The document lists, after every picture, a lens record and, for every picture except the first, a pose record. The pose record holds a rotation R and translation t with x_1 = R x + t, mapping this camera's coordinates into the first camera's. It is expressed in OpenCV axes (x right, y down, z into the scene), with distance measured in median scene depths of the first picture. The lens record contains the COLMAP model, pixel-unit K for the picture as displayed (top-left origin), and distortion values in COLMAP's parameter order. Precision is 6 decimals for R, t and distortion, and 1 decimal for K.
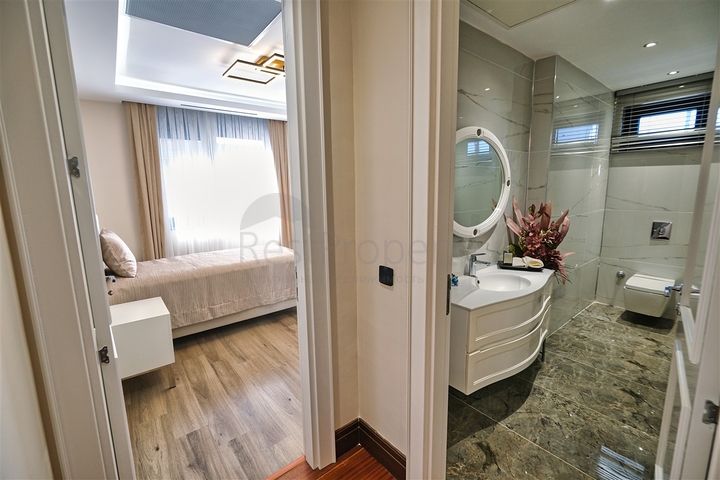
lens RADIAL K [[312.9, 0, 357.3], [0, 312.9, 239.1], [0, 0, 1]] dist [-0.002713, -0.000070]
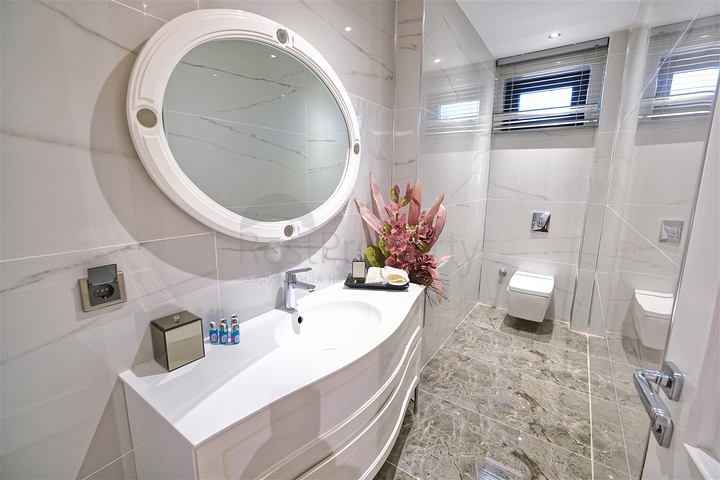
lens RADIAL K [[310.1, 0, 360.0], [0, 310.1, 240.0], [0, 0, 1]] dist [-0.002047, -0.000482]
pose [[0.958721, -0.028114, 0.282954, 0.285325], [0.020753, 0.999365, 0.028980, -0.016136], [-0.283589, -0.021912, 0.958695, 0.374435]]
